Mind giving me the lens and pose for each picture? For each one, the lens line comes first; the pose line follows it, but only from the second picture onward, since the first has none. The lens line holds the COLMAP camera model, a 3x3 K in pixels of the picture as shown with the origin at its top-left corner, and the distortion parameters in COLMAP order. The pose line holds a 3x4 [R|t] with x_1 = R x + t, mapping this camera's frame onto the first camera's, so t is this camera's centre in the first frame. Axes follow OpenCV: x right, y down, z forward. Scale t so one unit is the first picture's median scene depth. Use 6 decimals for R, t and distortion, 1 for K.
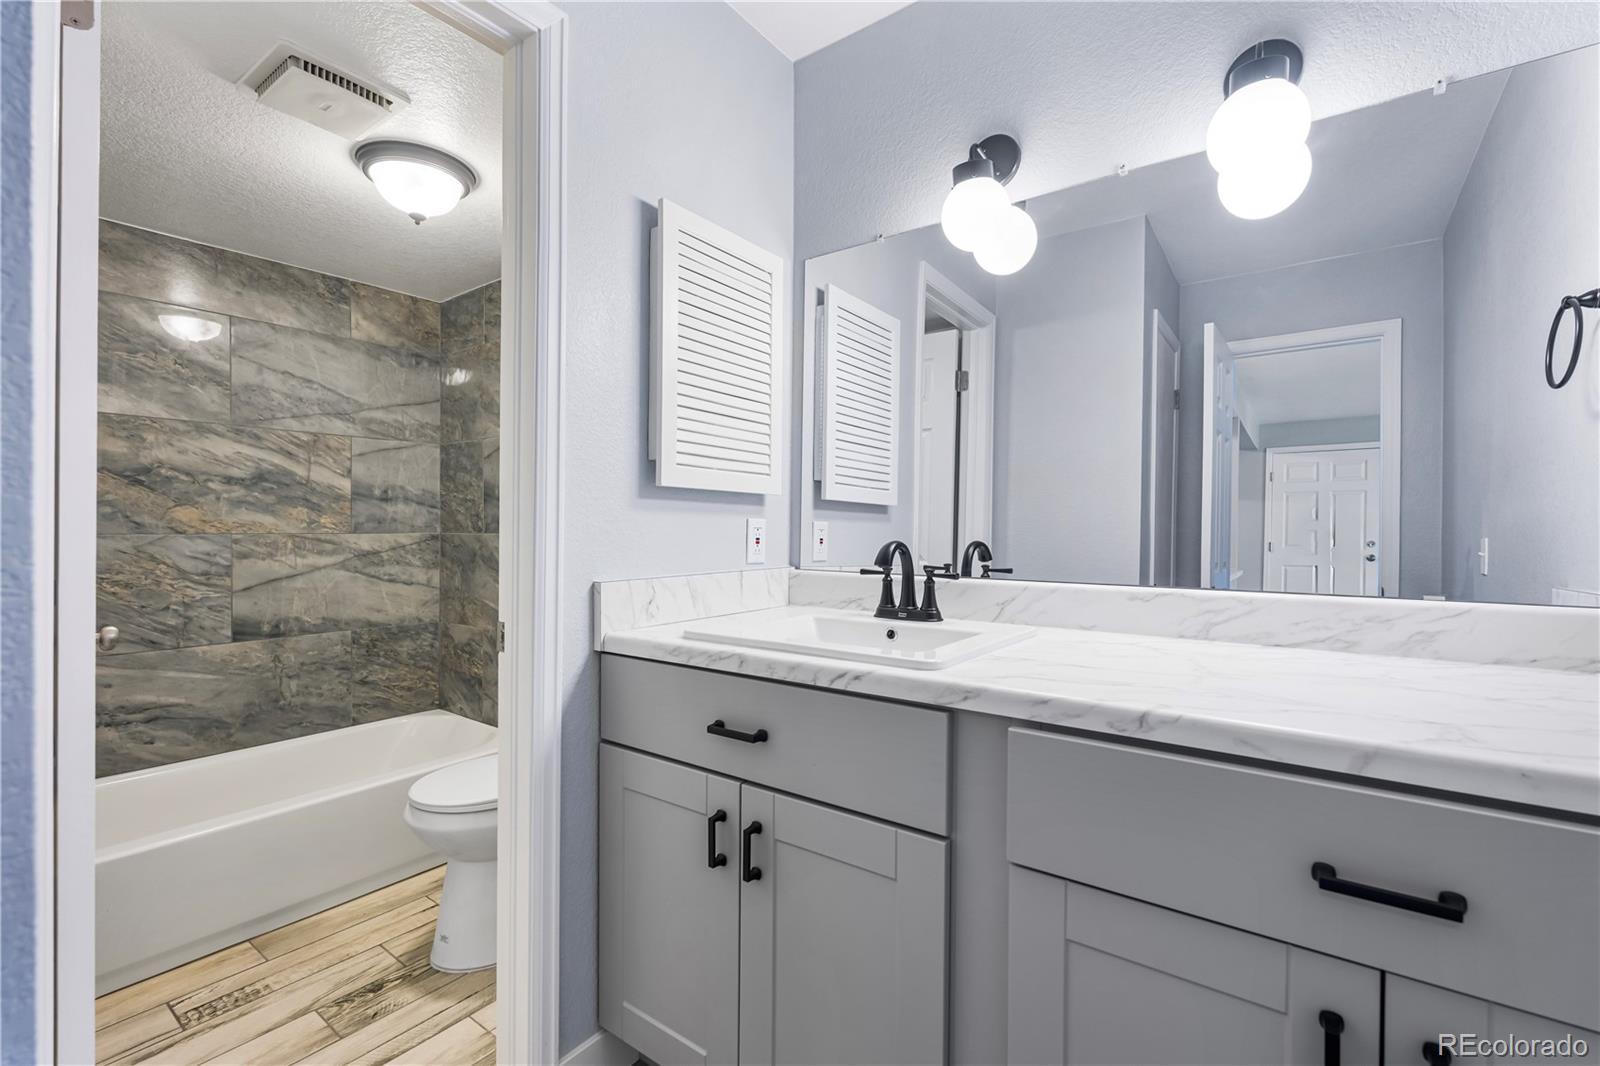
lens RADIAL K [[701.5, 0, 799.7], [0, 701.5, 534.5], [0, 0, 1]] dist [-0.002606, 0.000418]
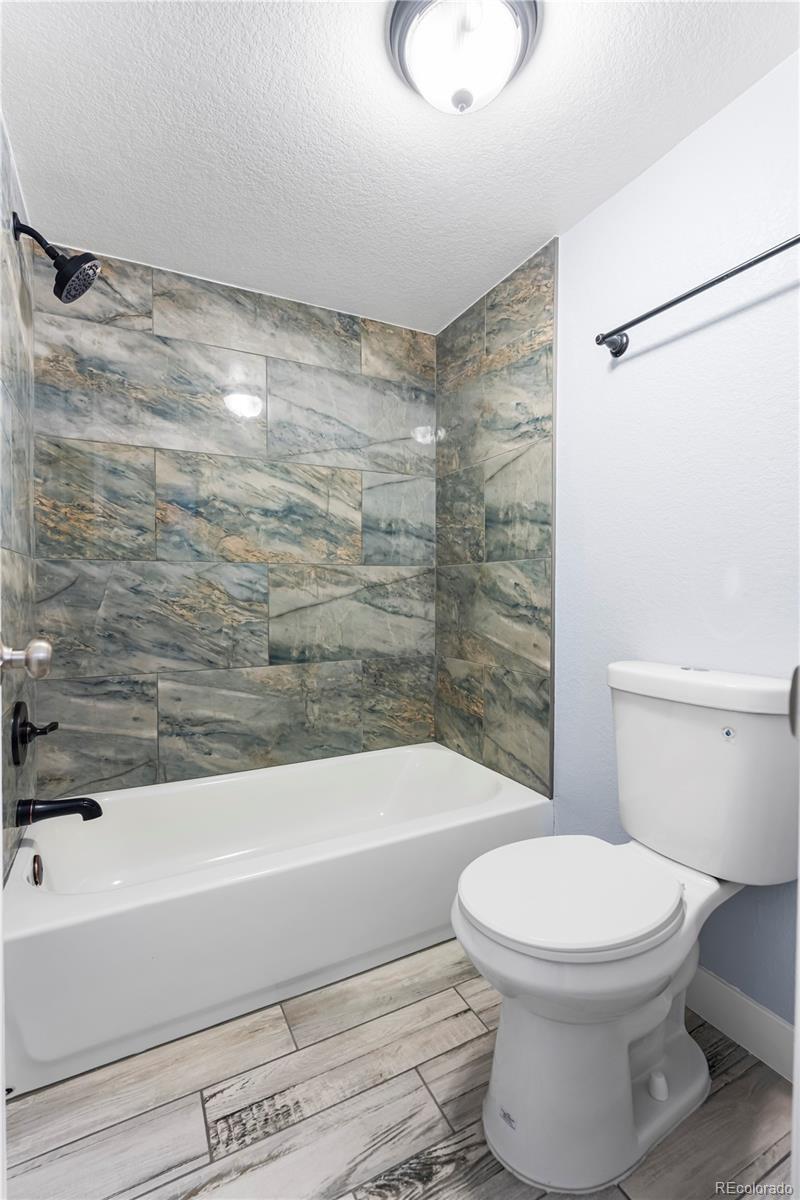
lens RADIAL K [[536.1, 0, 400.0], [0, 536.1, 600.0], [0, 0, 1]] dist [-0.004019, -0.000075]
pose [[0.897705, 0.002168, -0.440591, -0.234644], [0.001436, 0.999968, 0.007847, 0.041626], [0.440594, -0.007677, 0.897674, 0.307264]]
